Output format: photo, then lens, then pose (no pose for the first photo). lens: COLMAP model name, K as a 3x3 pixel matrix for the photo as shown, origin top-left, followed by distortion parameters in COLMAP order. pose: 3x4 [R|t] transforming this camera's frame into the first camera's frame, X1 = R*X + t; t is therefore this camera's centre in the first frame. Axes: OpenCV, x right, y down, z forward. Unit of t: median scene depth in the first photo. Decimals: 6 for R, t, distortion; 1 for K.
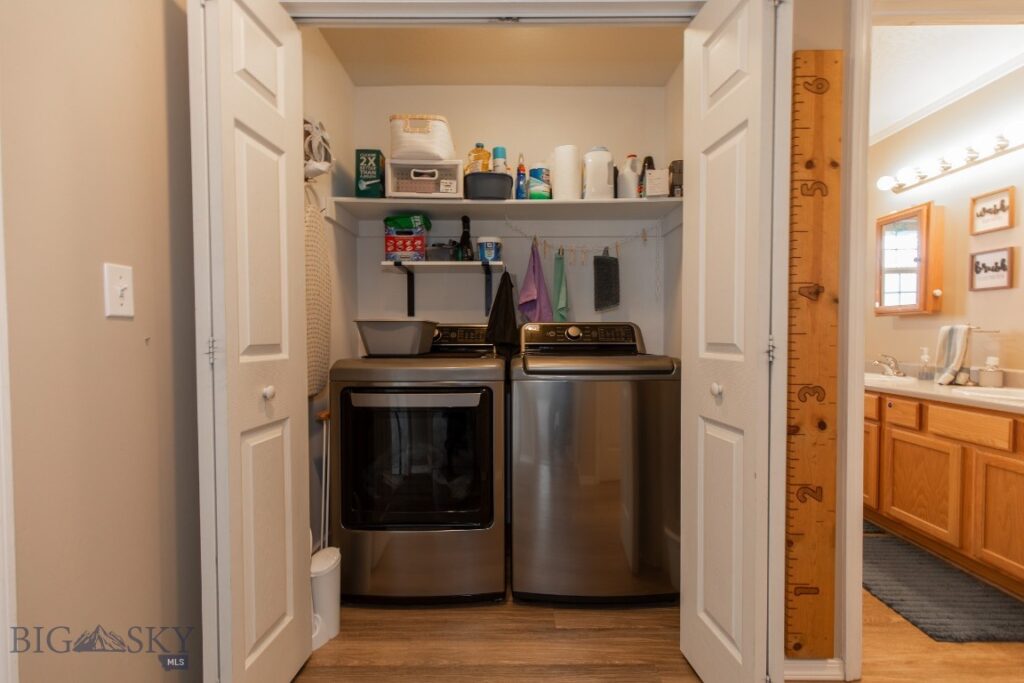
lens RADIAL K [[460.4, 0, 512.3], [0, 460.4, 344.5], [0, 0, 1]] dist [0.005515, 0.000654]
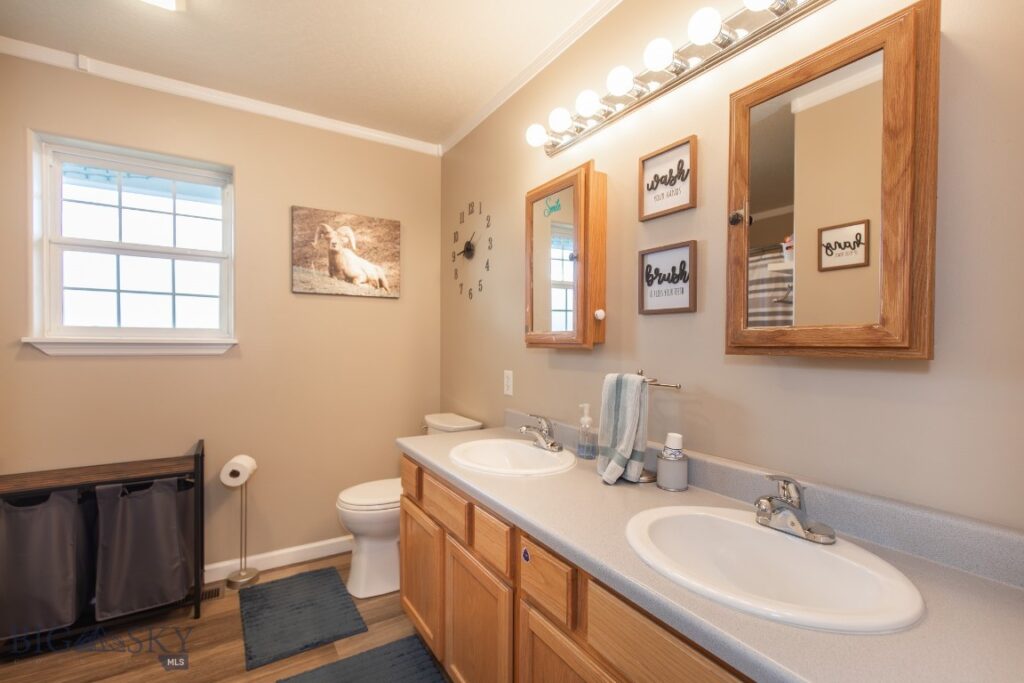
lens RADIAL K [[460.4, 0, 512.3], [0, 460.4, 344.5], [0, 0, 1]] dist [0.005515, 0.000654]
pose [[0.848447, -0.000060, 0.529280, 0.548613], [0.007288, 0.999906, -0.011571, -0.072095], [-0.529230, 0.013675, 0.848368, 0.599832]]
